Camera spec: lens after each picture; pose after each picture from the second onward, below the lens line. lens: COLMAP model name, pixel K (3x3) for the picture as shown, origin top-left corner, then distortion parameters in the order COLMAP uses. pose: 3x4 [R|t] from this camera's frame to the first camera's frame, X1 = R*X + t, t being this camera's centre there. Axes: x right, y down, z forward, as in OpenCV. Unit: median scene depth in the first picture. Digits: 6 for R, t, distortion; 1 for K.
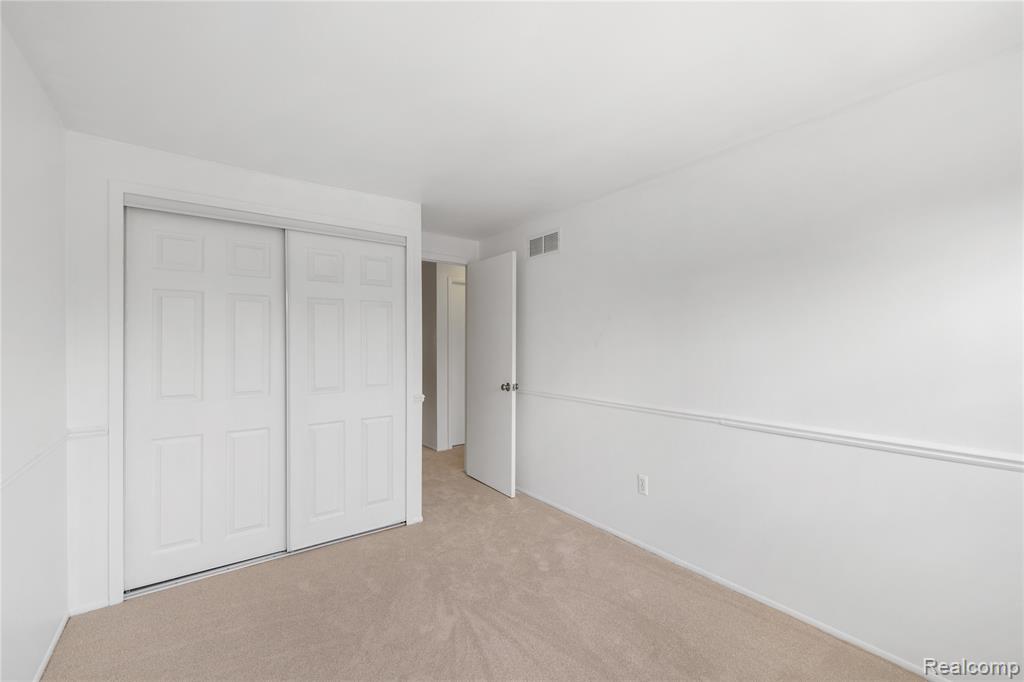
lens RADIAL K [[418.7, 0, 512.0], [0, 418.7, 341.0], [0, 0, 1]] dist [0.001280, 0.000040]
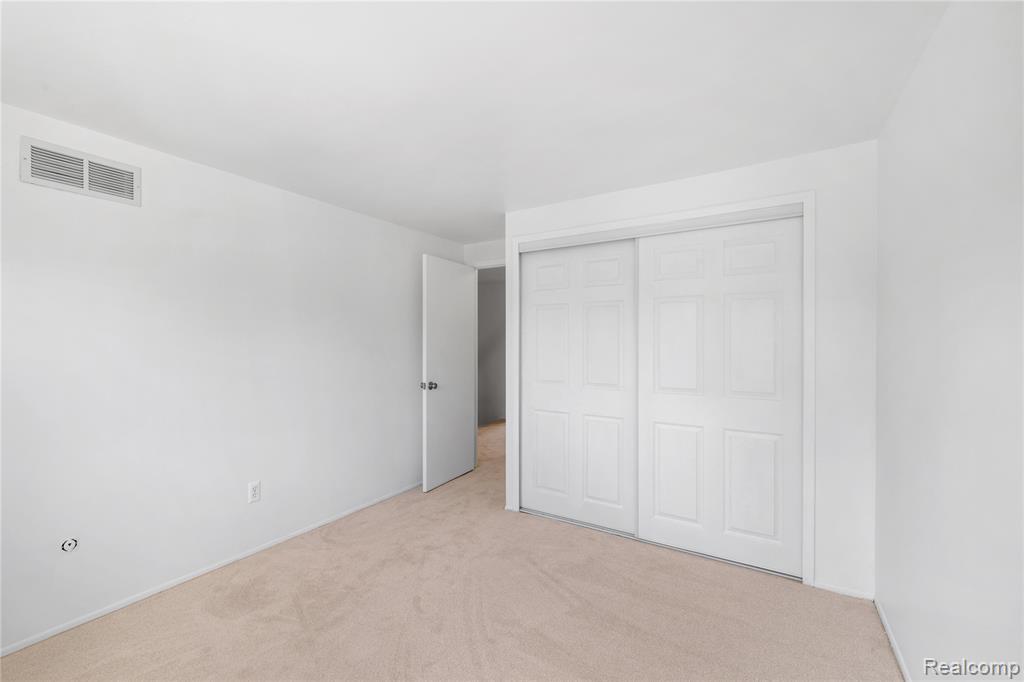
lens RADIAL K [[418.7, 0, 512.0], [0, 418.7, 341.0], [0, 0, 1]] dist [0.001280, 0.000040]
pose [[0.368399, -0.011654, -0.929595, 0.345094], [0.007602, 0.999926, -0.009523, 0.007949], [0.929637, -0.003558, 0.368460, 0.307055]]
